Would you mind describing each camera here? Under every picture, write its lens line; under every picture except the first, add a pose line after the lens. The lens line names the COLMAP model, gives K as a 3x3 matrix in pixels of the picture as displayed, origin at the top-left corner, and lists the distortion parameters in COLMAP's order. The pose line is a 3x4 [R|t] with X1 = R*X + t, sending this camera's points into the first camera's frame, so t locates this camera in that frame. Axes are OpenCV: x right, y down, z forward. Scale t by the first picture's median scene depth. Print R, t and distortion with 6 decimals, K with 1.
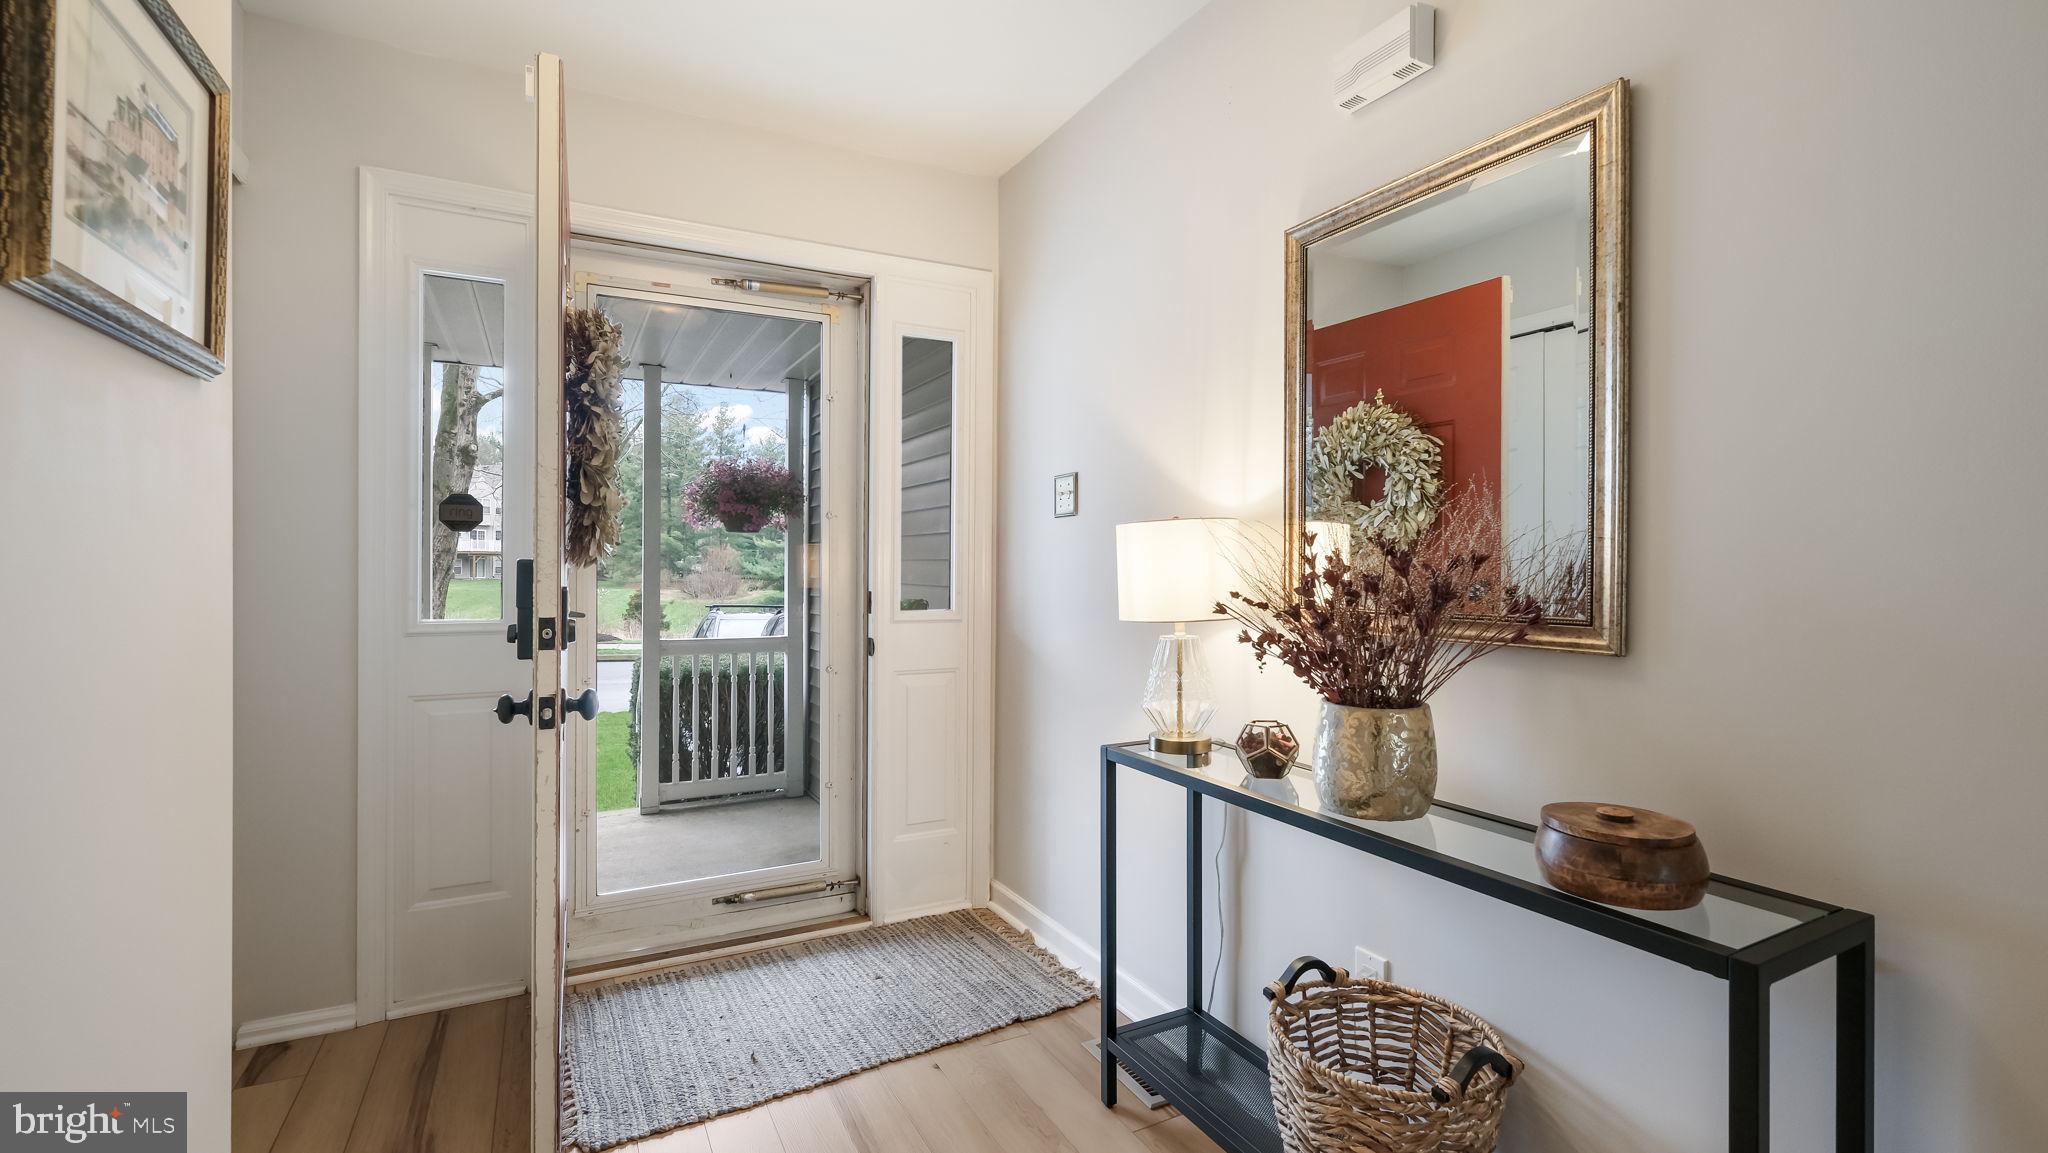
lens RADIAL K [[907.0, 0, 1035.9], [0, 907.0, 564.3], [0, 0, 1]] dist [-0.001732, -0.000035]
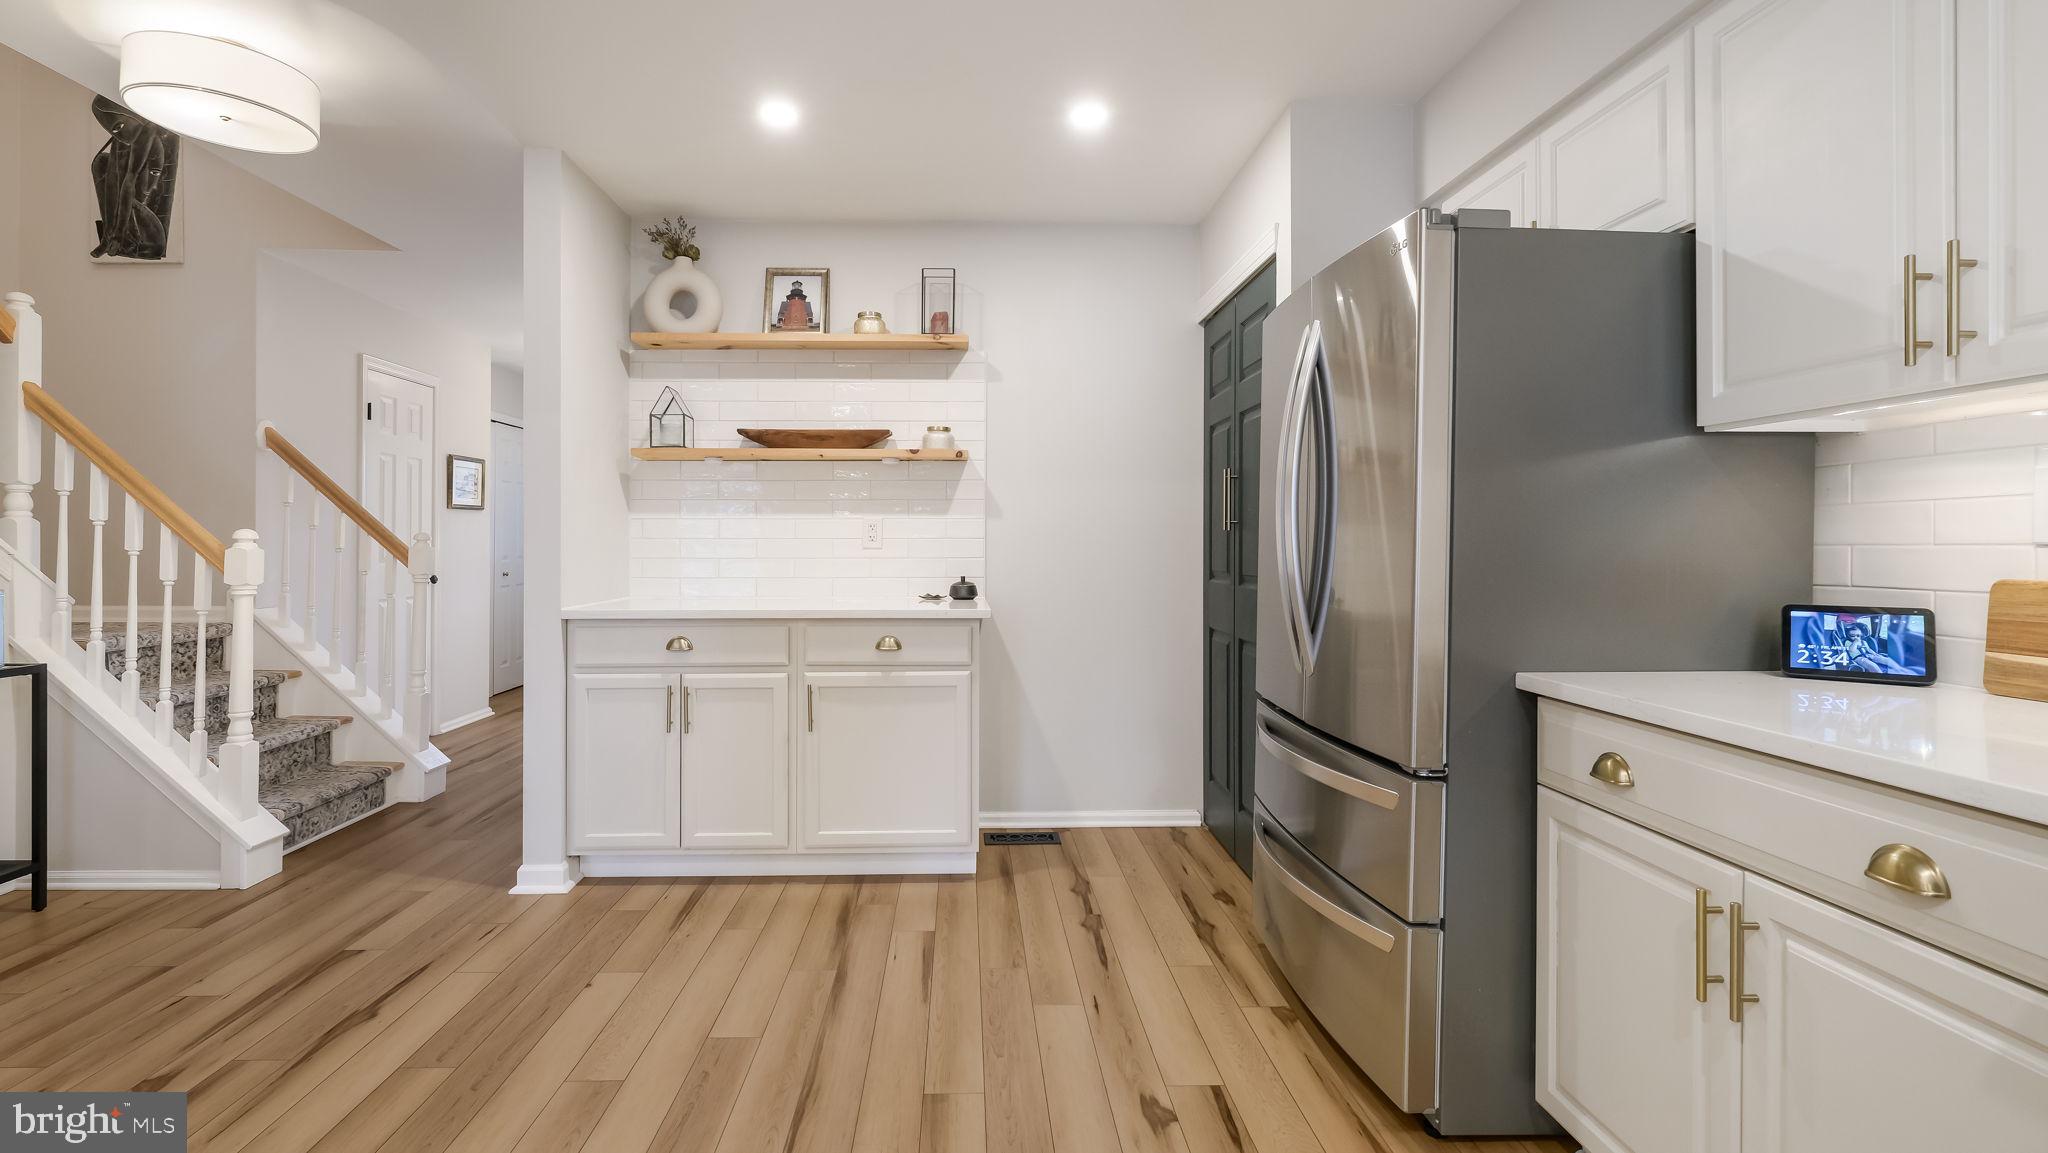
lens RADIAL K [[938.1, 0, 980.4], [0, 938.1, 534.9], [0, 0, 1]] dist [0.000767, 0.000110]
pose [[0.891593, -0.009952, -0.452728, 1.698333], [0.005017, 0.999914, -0.012100, 0.017042], [0.452810, 0.008517, 0.891567, -1.068544]]
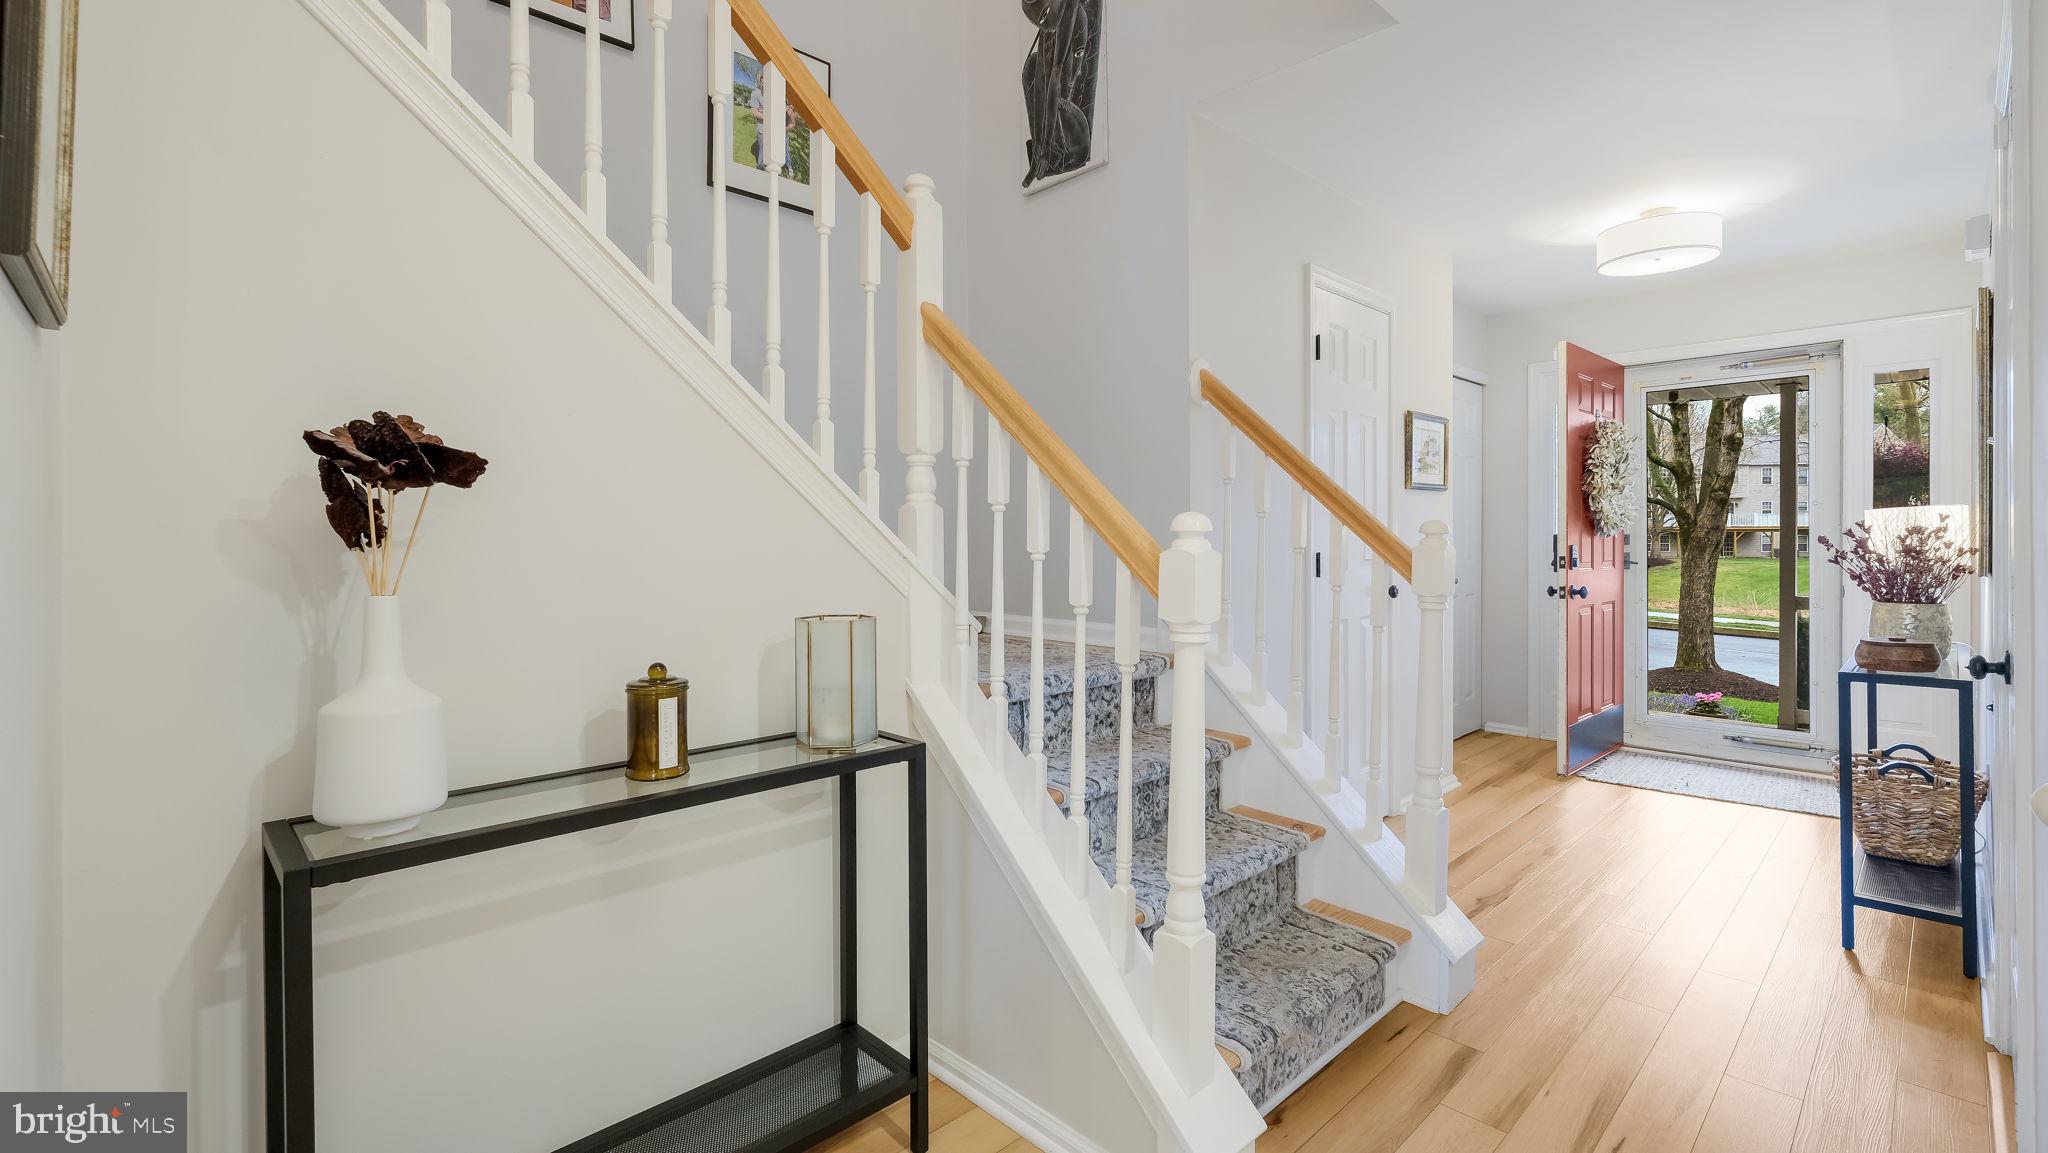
lens RADIAL K [[893.5, 0, 1015.7], [0, 893.5, 539.0], [0, 0, 1]] dist [-0.000790, -0.000028]
pose [[0.272114, -0.005267, -0.962251, 0.875264], [0.002143, 0.999986, -0.004868, 0.010257], [0.962263, -0.000737, 0.272122, -0.705429]]
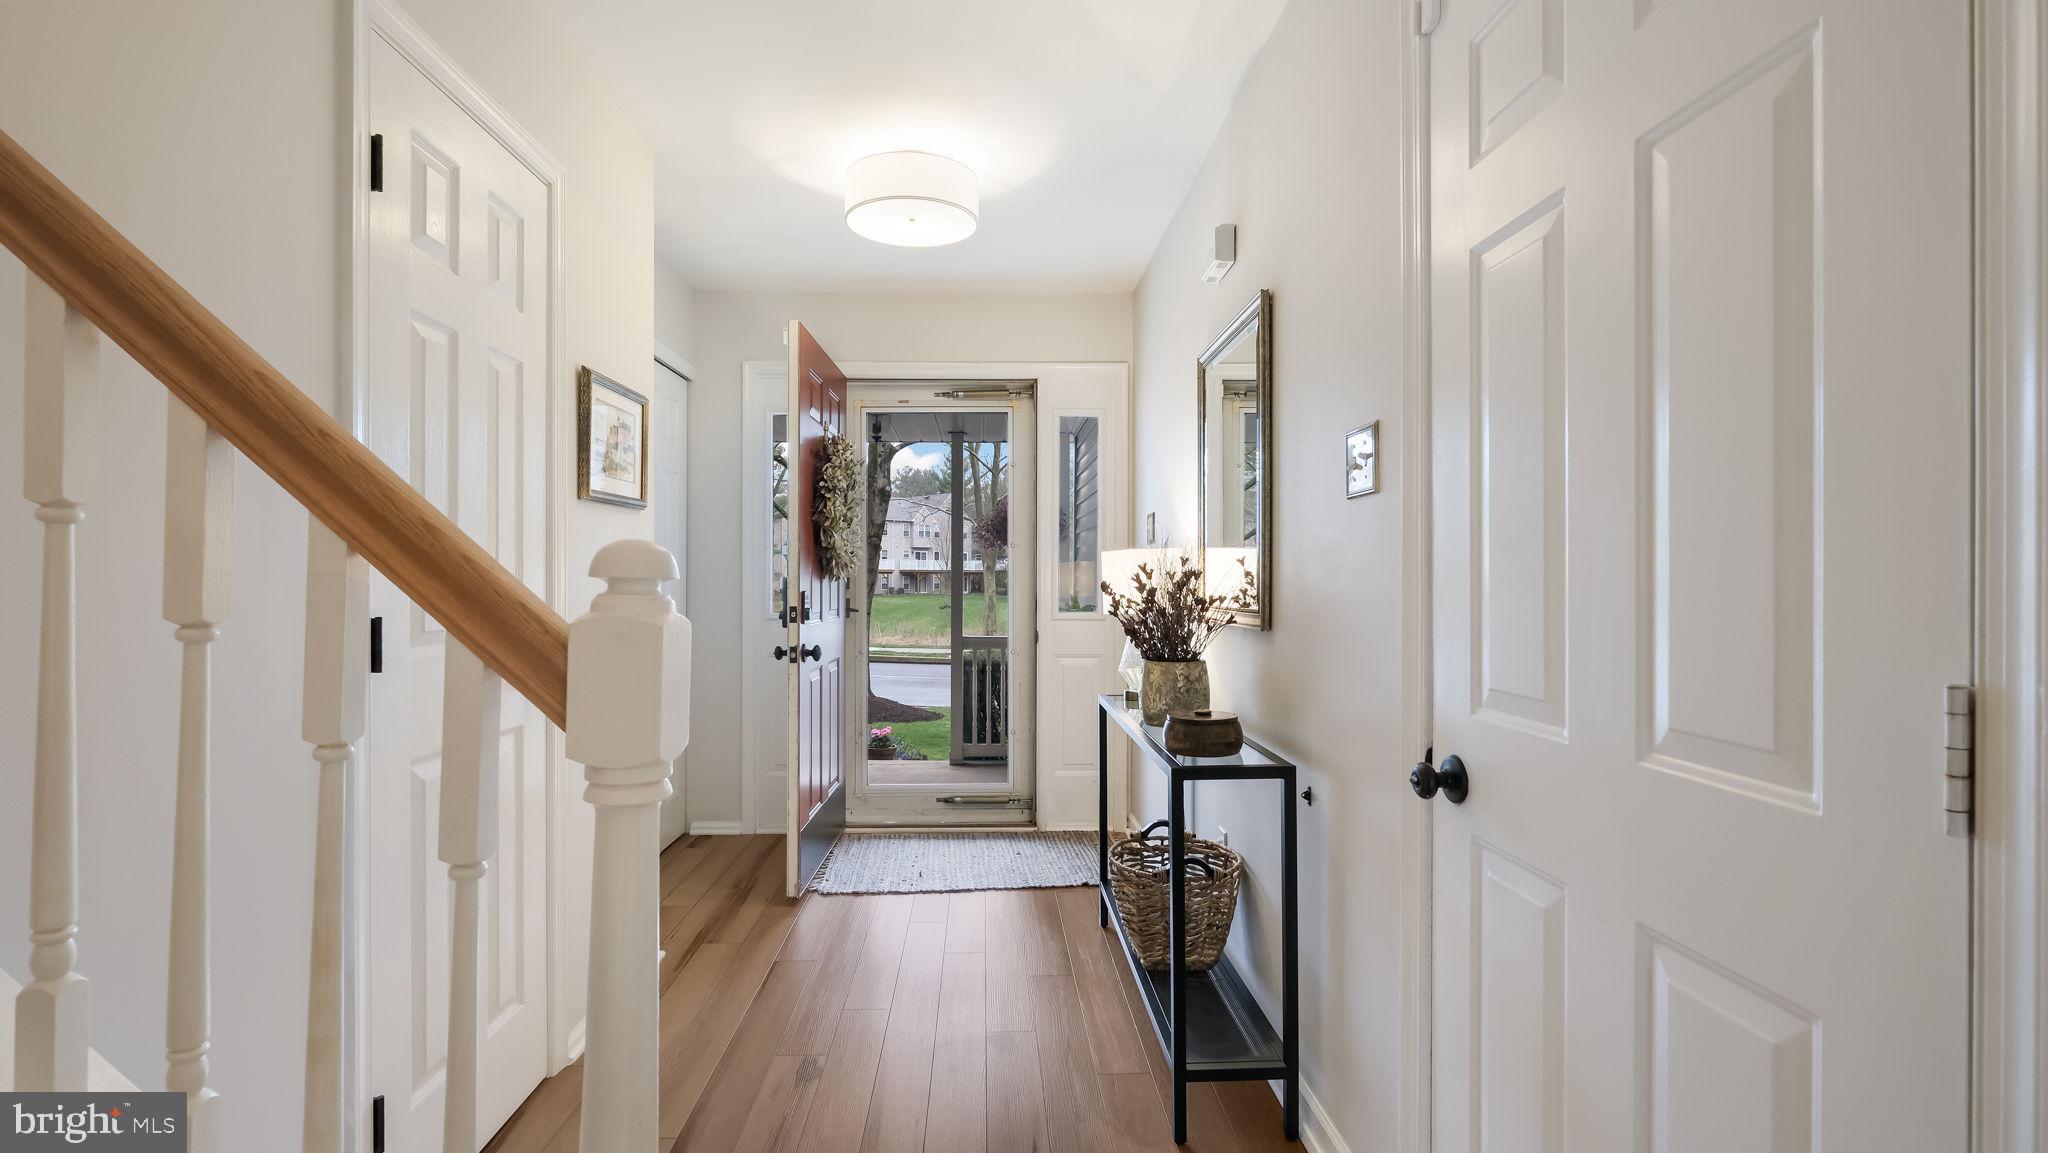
lens RADIAL K [[928.6, 0, 1024.0], [0, 928.6, 576.5], [0, 0, 1]] dist [-0.001244, -0.000077]
pose [[0.900777, -0.004995, -0.434254, 0.455430], [0.003267, 0.999983, -0.004726, 0.002972], [0.434270, 0.002838, 0.900778, -0.345452]]
